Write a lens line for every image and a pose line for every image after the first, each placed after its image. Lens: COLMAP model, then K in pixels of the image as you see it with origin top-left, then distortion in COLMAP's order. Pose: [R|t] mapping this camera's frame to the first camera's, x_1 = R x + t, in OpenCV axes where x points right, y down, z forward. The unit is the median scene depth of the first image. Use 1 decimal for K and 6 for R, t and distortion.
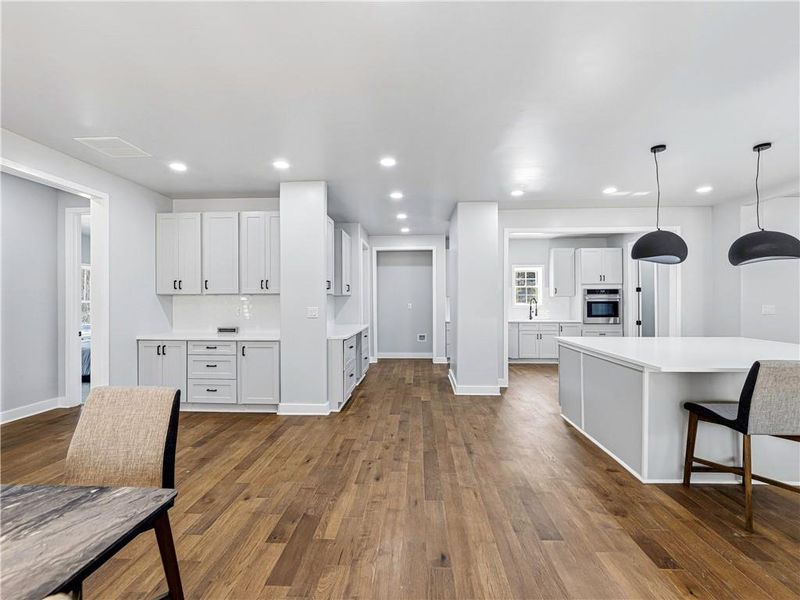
lens RADIAL K [[372.3, 0, 400.0], [0, 372.3, 300.0], [0, 0, 1]] dist [0.024378, -0.000028]
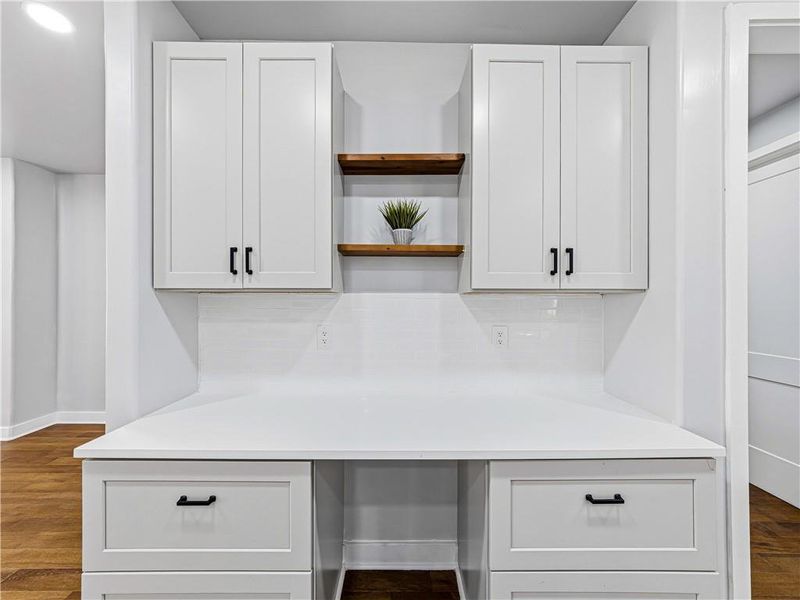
lens RADIAL K [[323.8, 0, 400.0], [0, 323.8, 300.0], [0, 0, 1]] dist [-0.002778, -0.000197]
pose [[0.055502, 0.002016, -0.998457, -0.250460], [-0.003754, 0.999991, 0.001810, -0.003942], [0.998452, 0.003648, 0.055509, 1.016612]]
